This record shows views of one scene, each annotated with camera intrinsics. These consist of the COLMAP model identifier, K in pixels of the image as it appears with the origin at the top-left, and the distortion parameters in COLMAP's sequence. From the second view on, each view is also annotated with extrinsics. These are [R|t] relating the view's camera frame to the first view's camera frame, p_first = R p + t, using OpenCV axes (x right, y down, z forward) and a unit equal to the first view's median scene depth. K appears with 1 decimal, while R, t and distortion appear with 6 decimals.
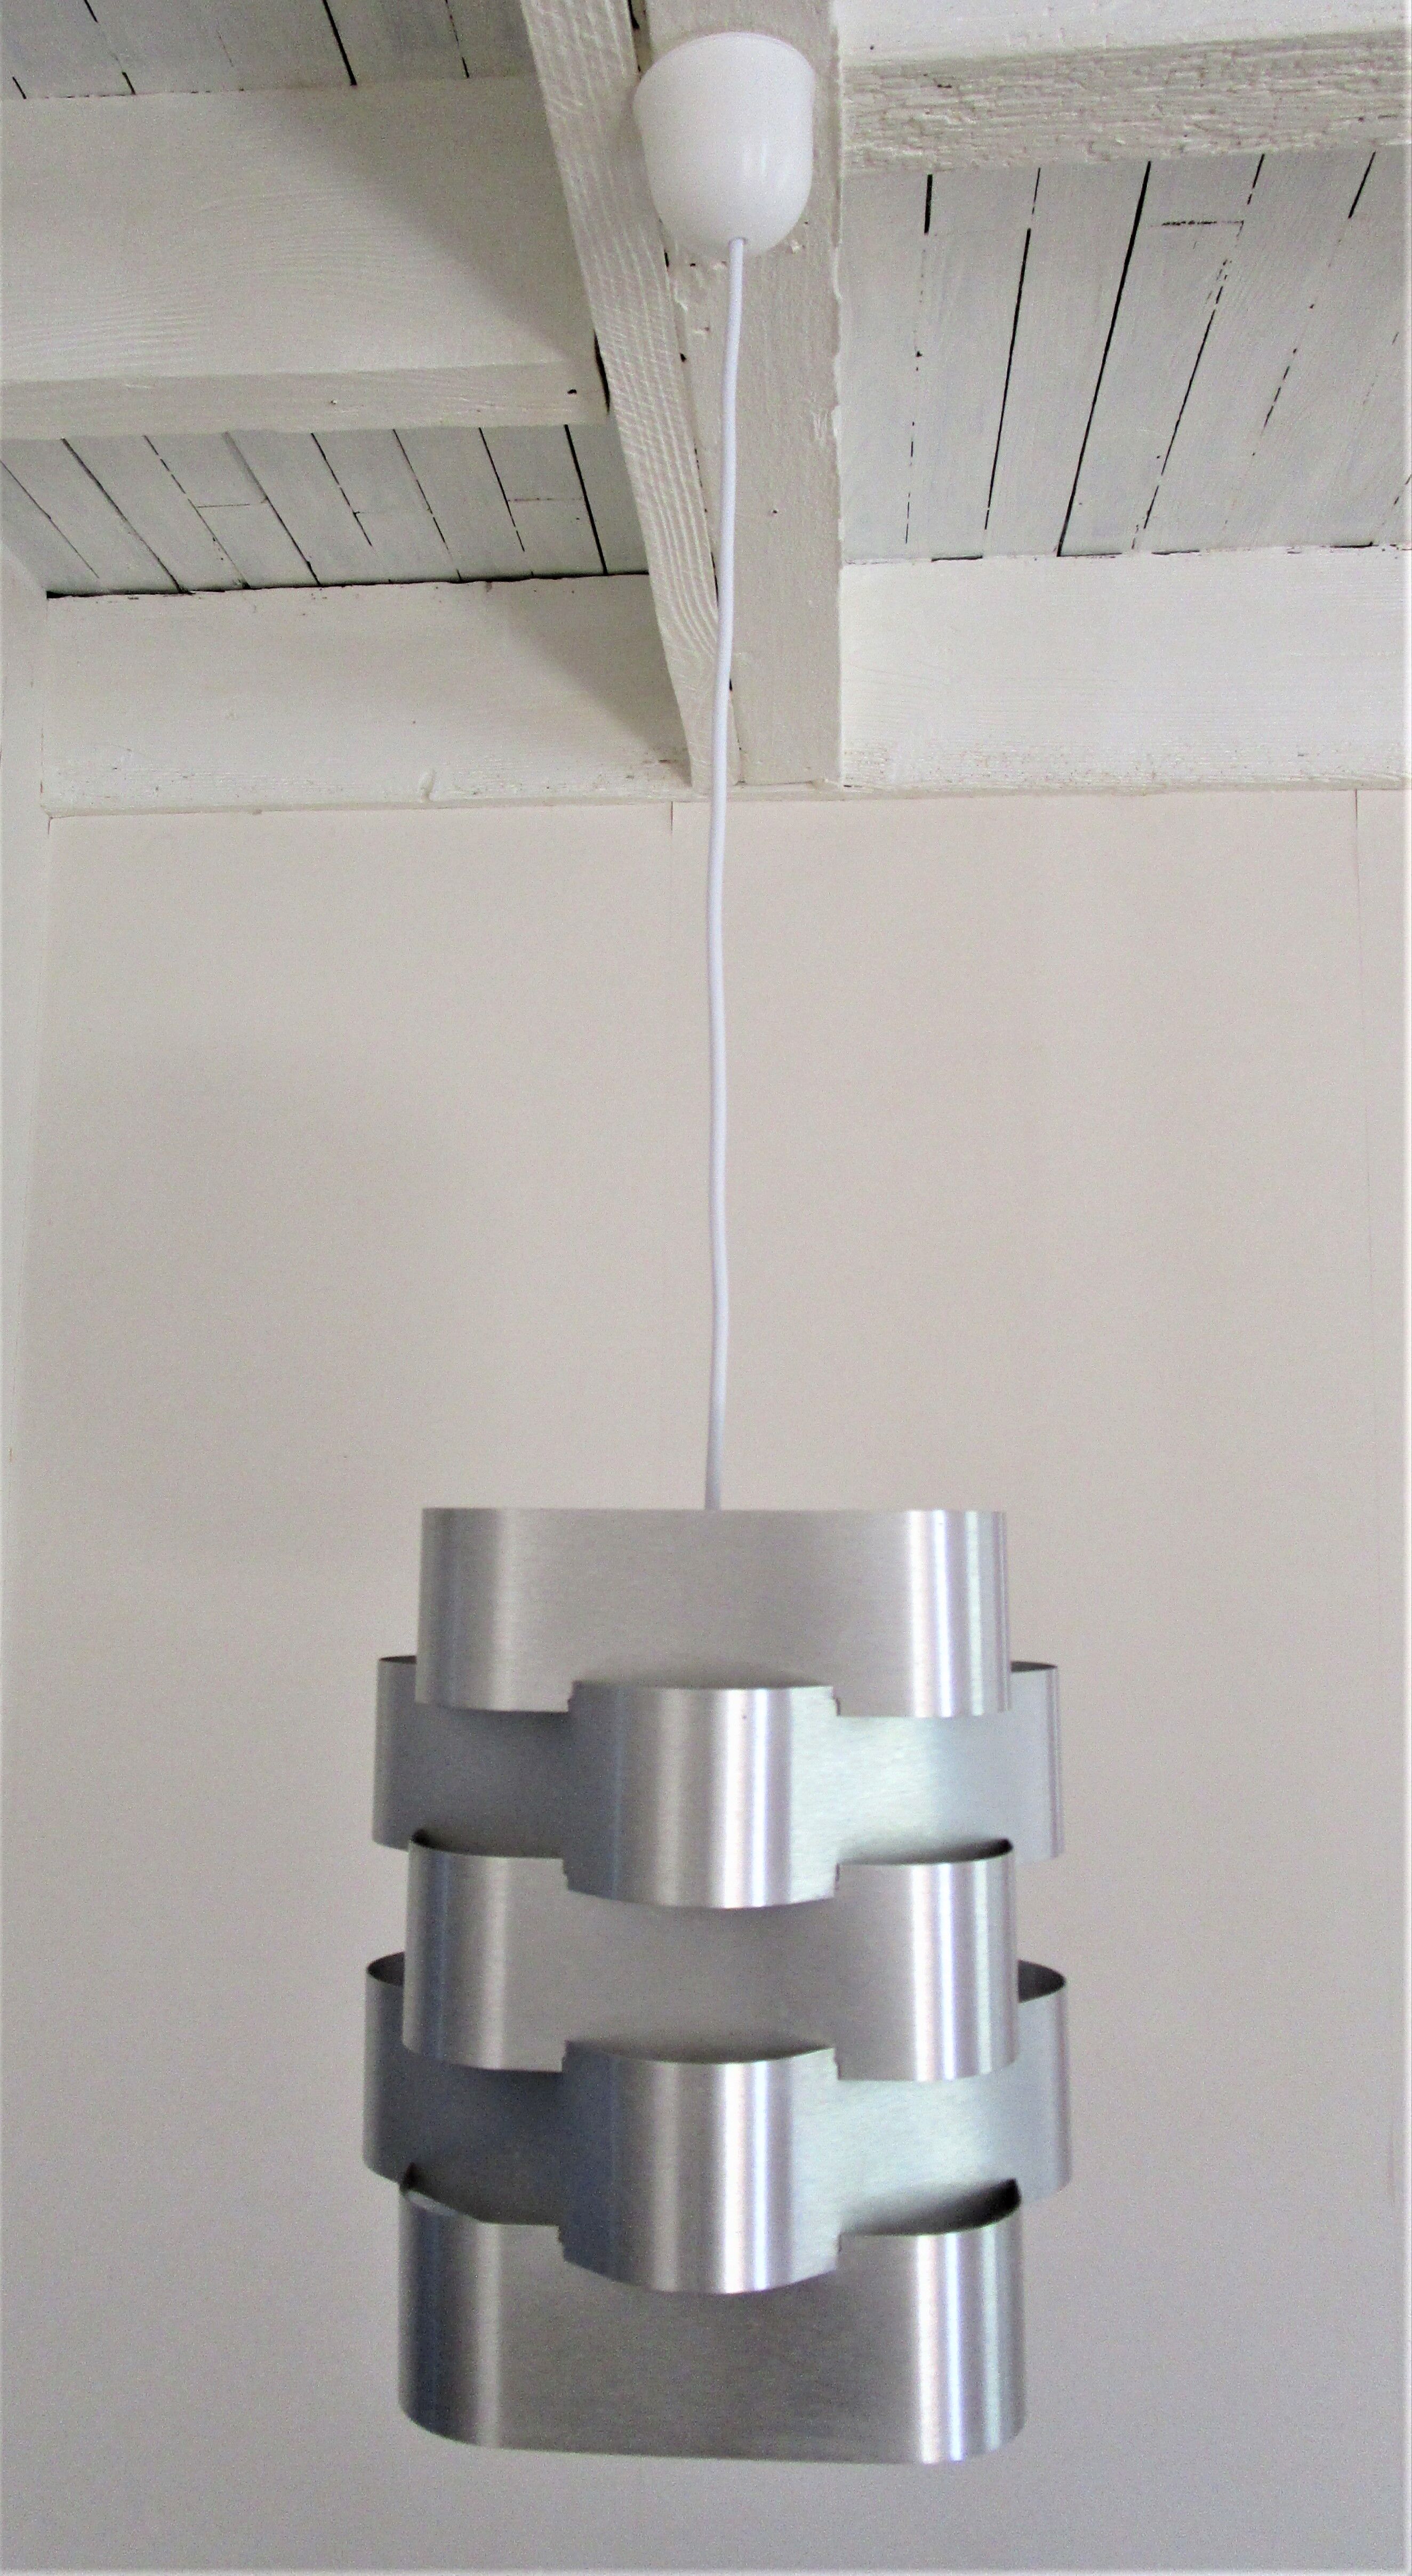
lens RADIAL K [[1837.3, 0, 706.0], [0, 1837.3, 1288.0], [0, 0, 1]] dist [-0.004164, -0.000965]
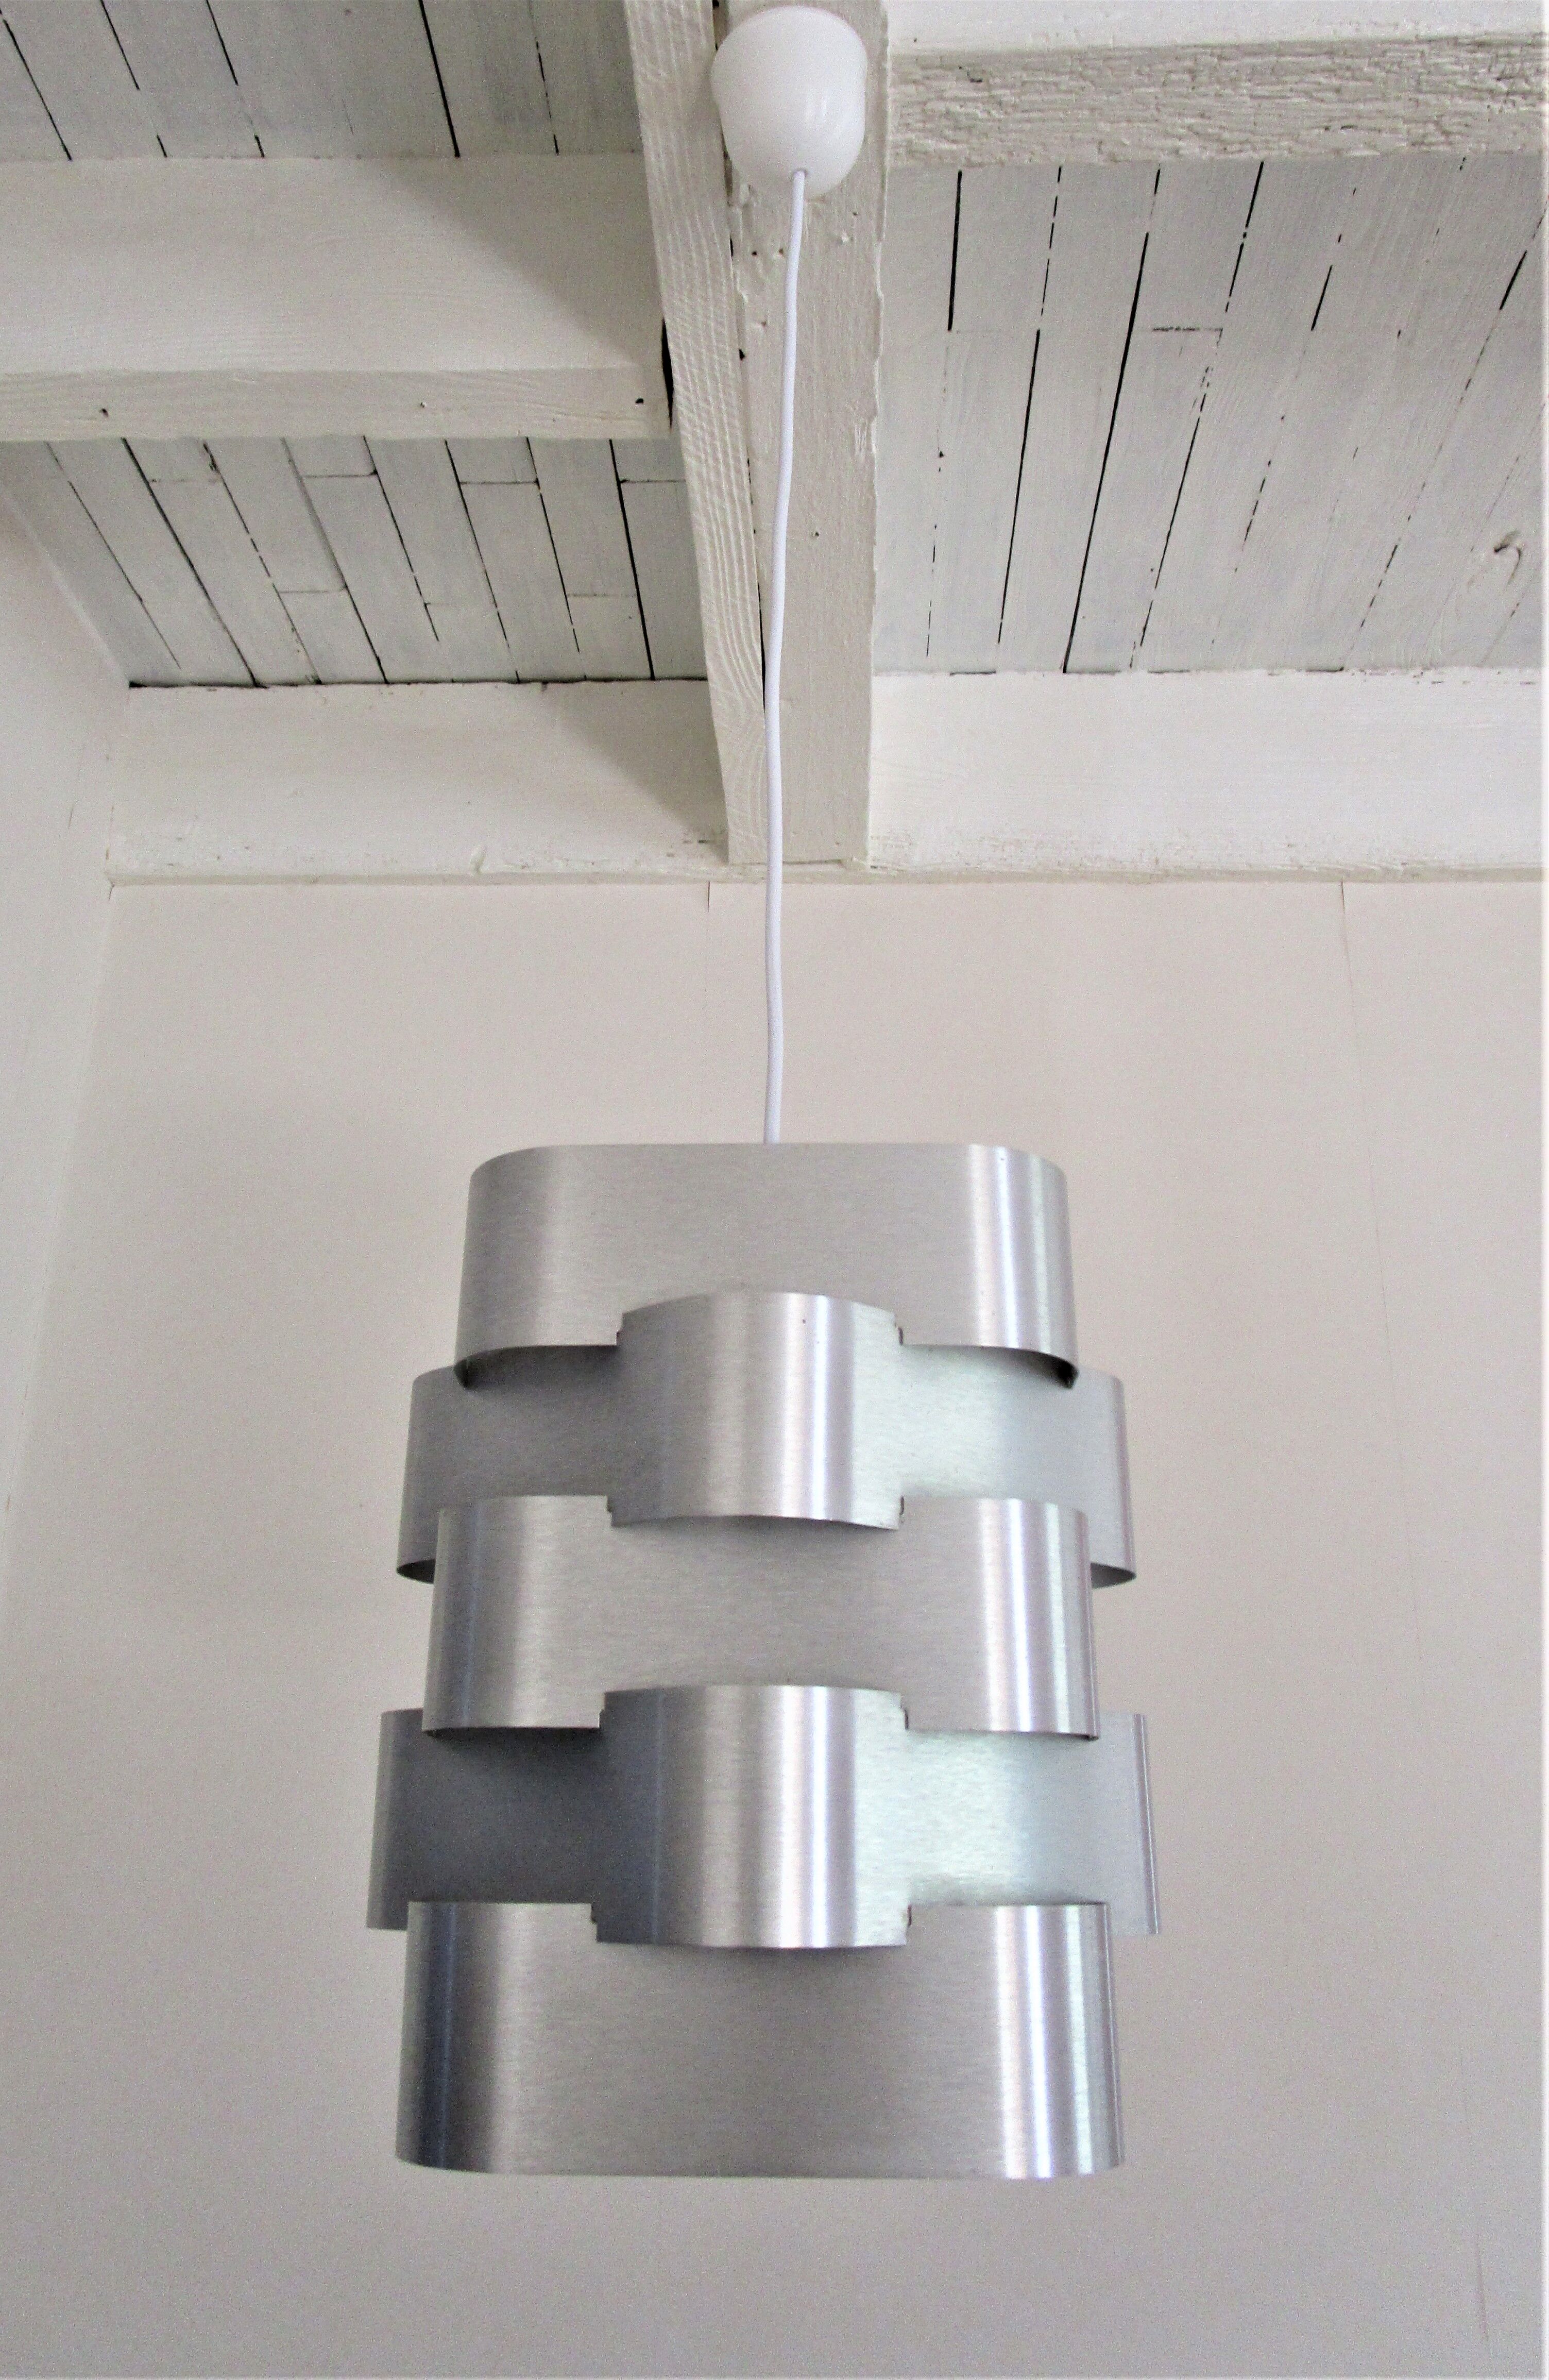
lens RADIAL K [[1795.3, 0, 806.9], [0, 1795.3, 1190.8], [0, 0, 1]] dist [-0.003893, -0.001437]
pose [[0.998500, 0.020462, 0.050794, -0.017188], [-0.007924, 0.971793, -0.235703, 0.244238], [-0.054184, 0.234947, 0.970497, 0.047872]]
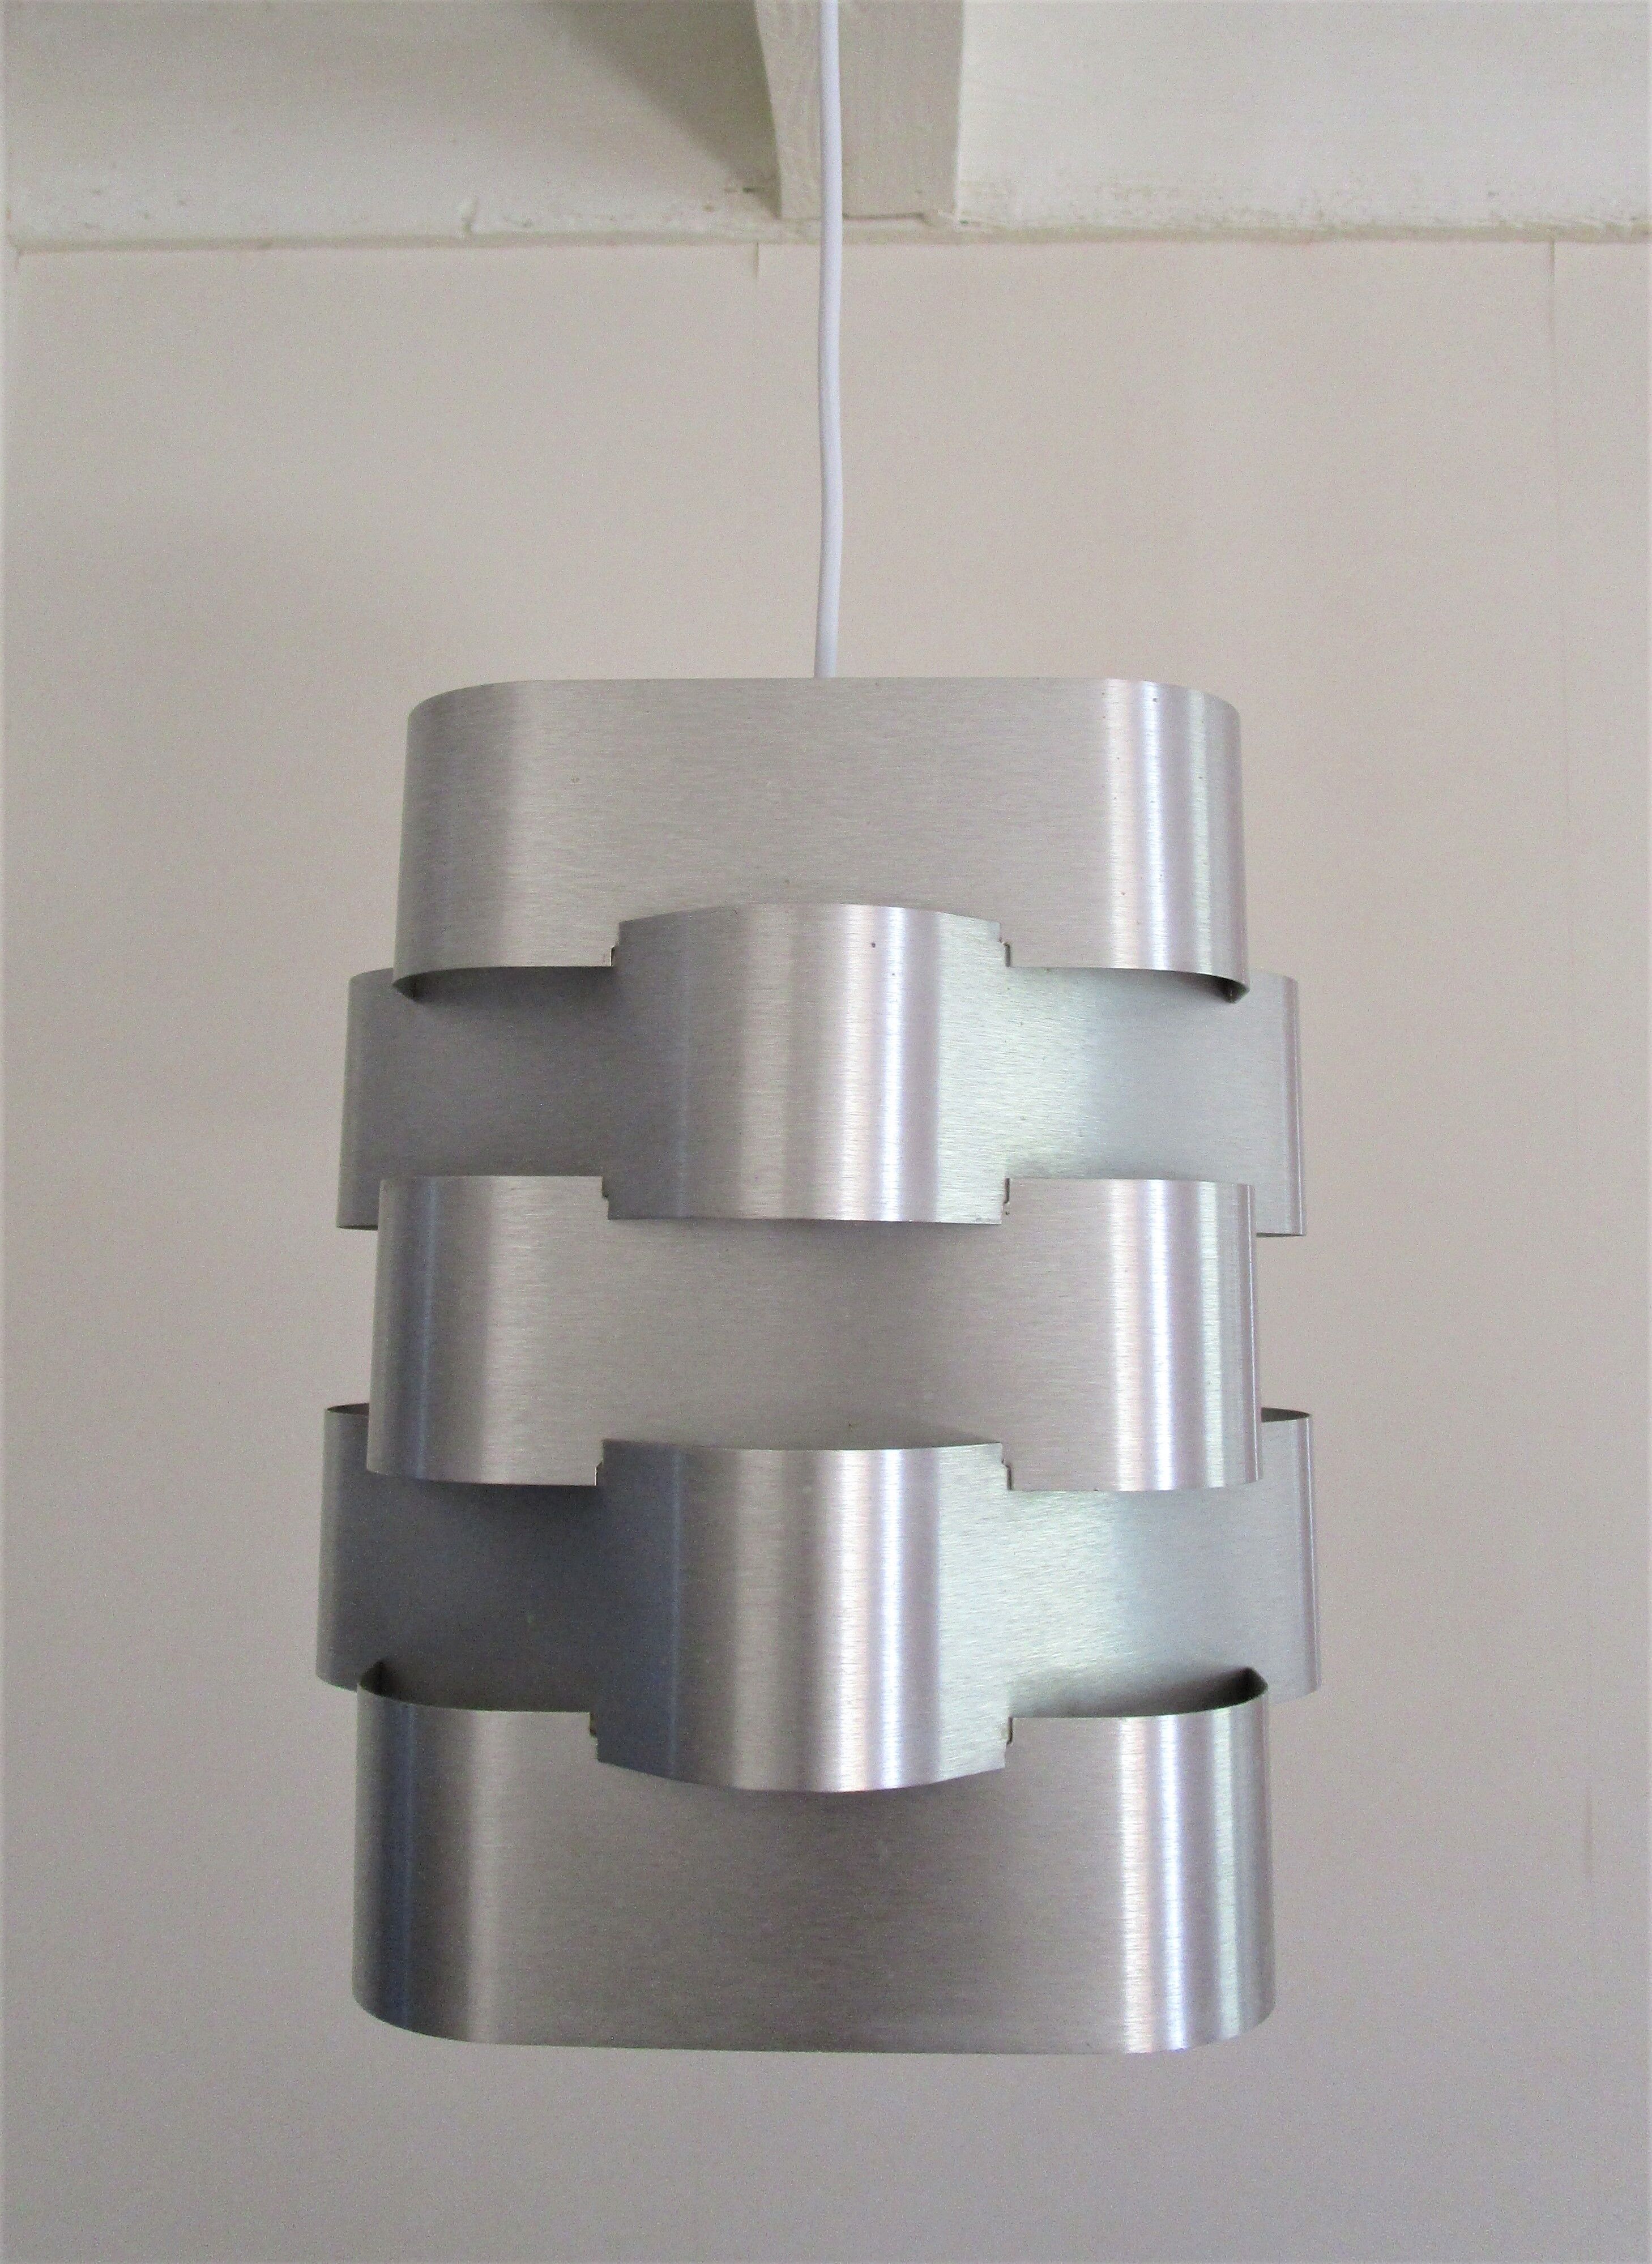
lens RADIAL K [[1949.9, 0, 857.0], [0, 1949.9, 981.5], [0, 0, 1]] dist [-0.016001, -0.011151]
pose [[0.999117, 0.010188, 0.040767, -0.009000], [-0.008771, 0.999356, -0.034784, 0.171493], [-0.041095, 0.034396, 0.998563, 0.175607]]
